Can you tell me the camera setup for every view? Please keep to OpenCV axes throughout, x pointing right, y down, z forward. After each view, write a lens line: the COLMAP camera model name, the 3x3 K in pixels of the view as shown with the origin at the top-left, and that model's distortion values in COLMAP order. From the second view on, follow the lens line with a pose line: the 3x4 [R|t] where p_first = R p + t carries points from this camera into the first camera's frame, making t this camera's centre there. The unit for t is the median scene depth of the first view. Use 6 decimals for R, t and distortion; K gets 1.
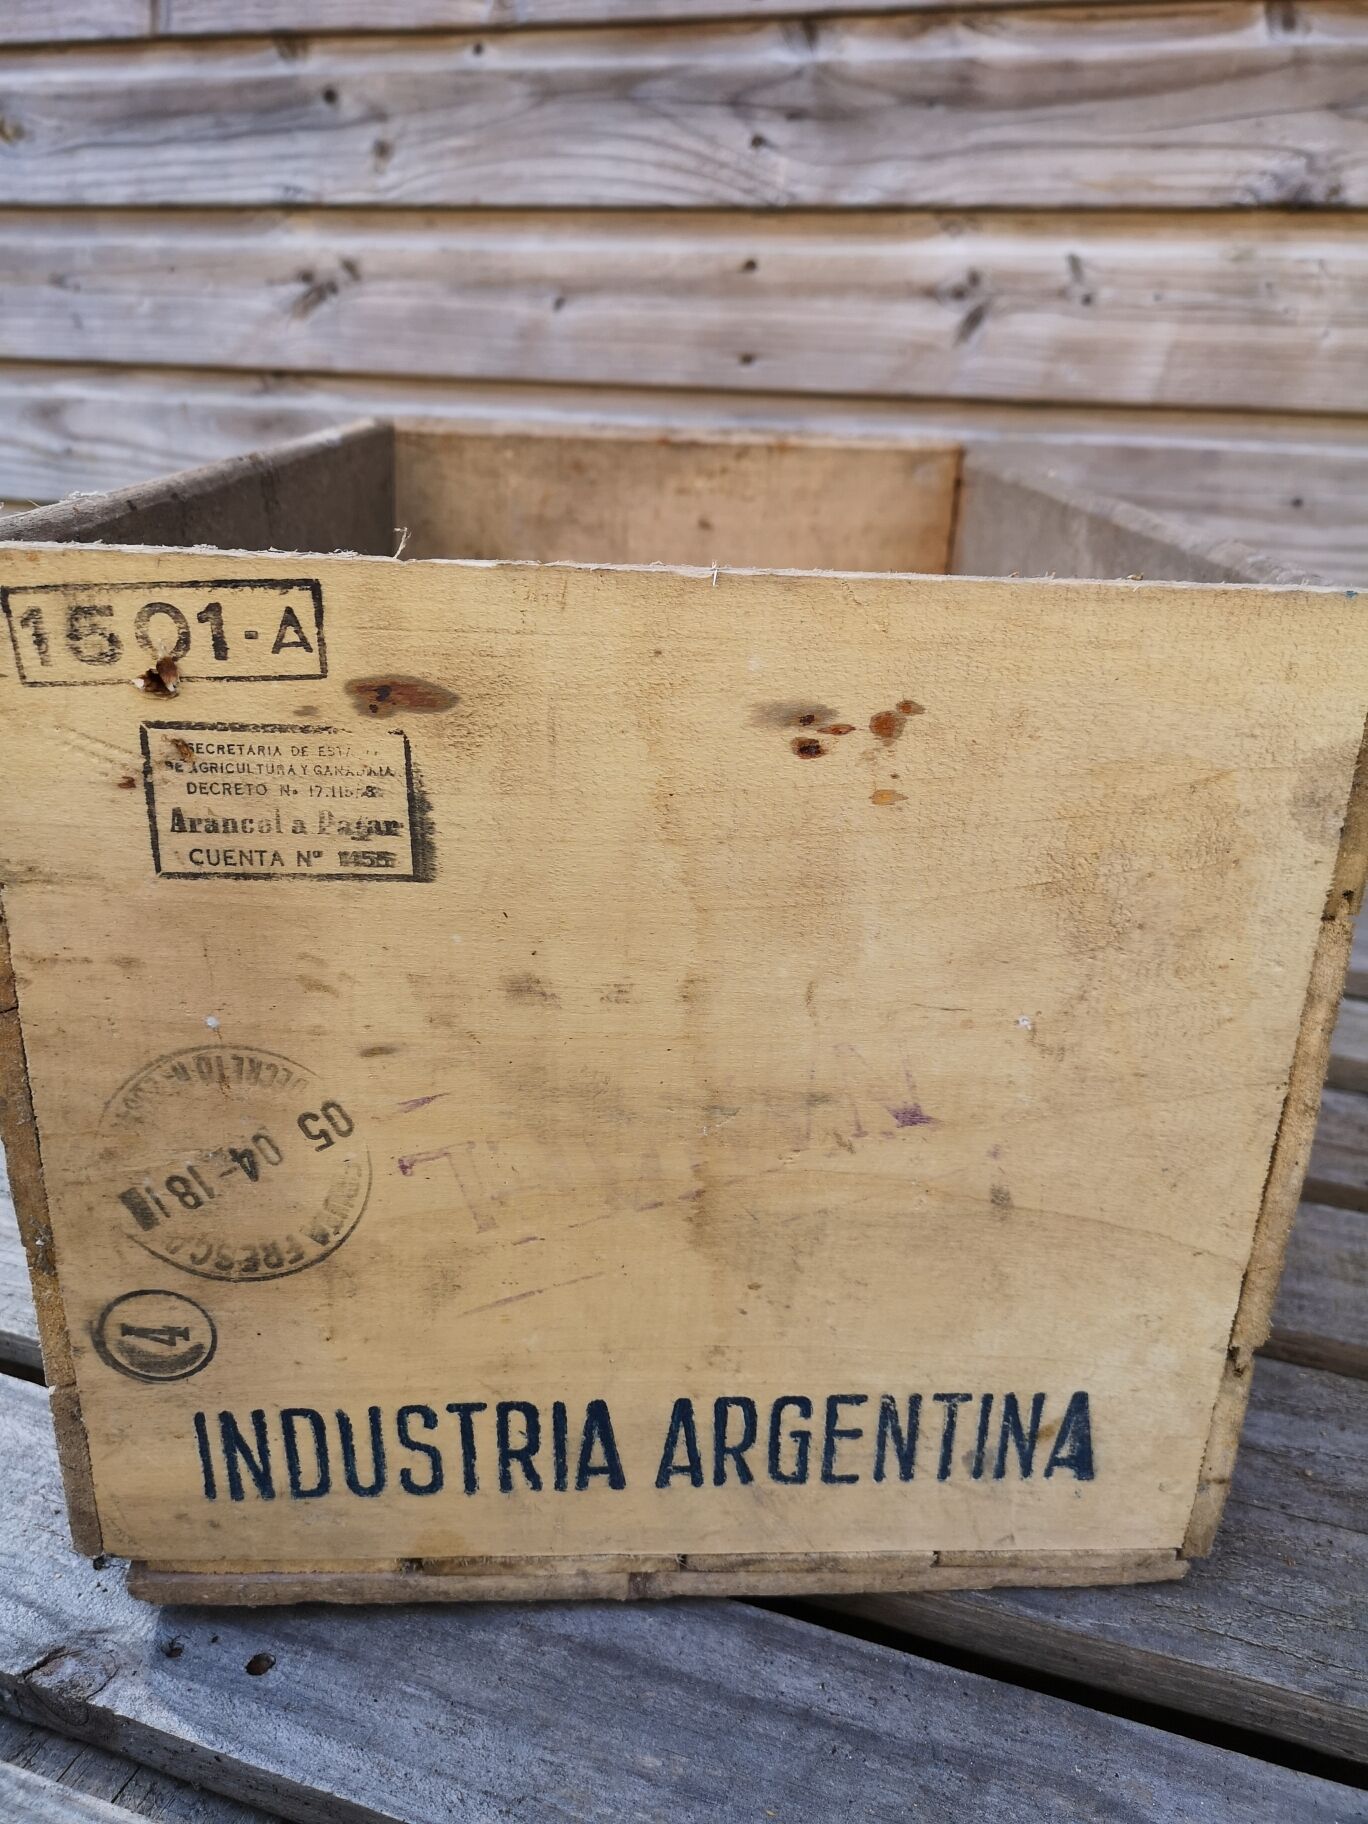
lens RADIAL K [[1438.4, 0, 688.5], [0, 1438.4, 906.1], [0, 0, 1]] dist [-0.024609, -0.033136]
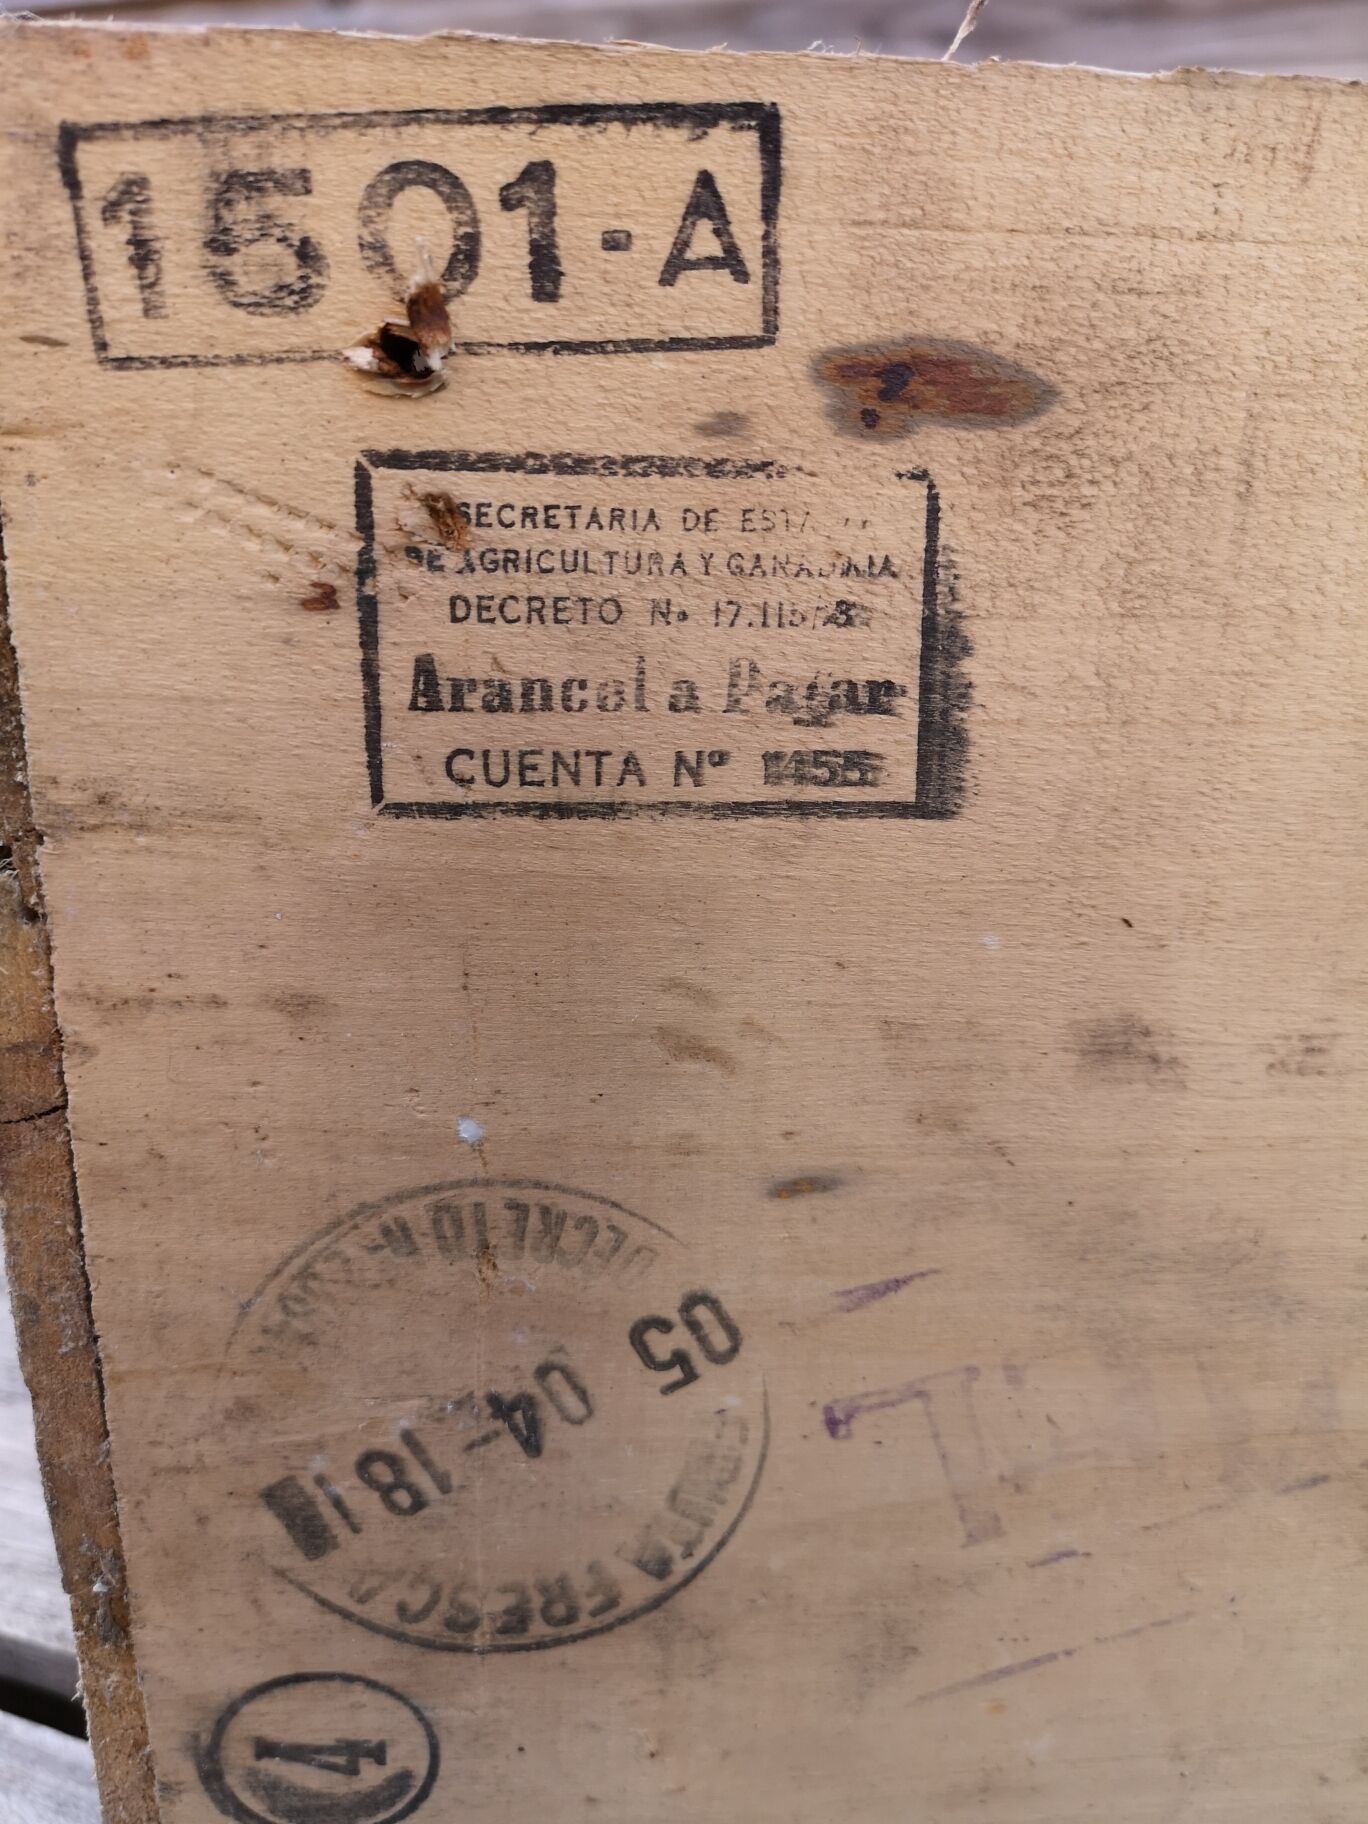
lens RADIAL K [[1438.4, 0, 676.3], [0, 1438.4, 920.1], [0, 0, 1]] dist [-0.024609, -0.033136]
pose [[0.999680, -0.021156, -0.013869, -0.257704], [0.019844, 0.995861, -0.088696, 0.055170], [0.015688, 0.088392, 0.995962, 0.521927]]
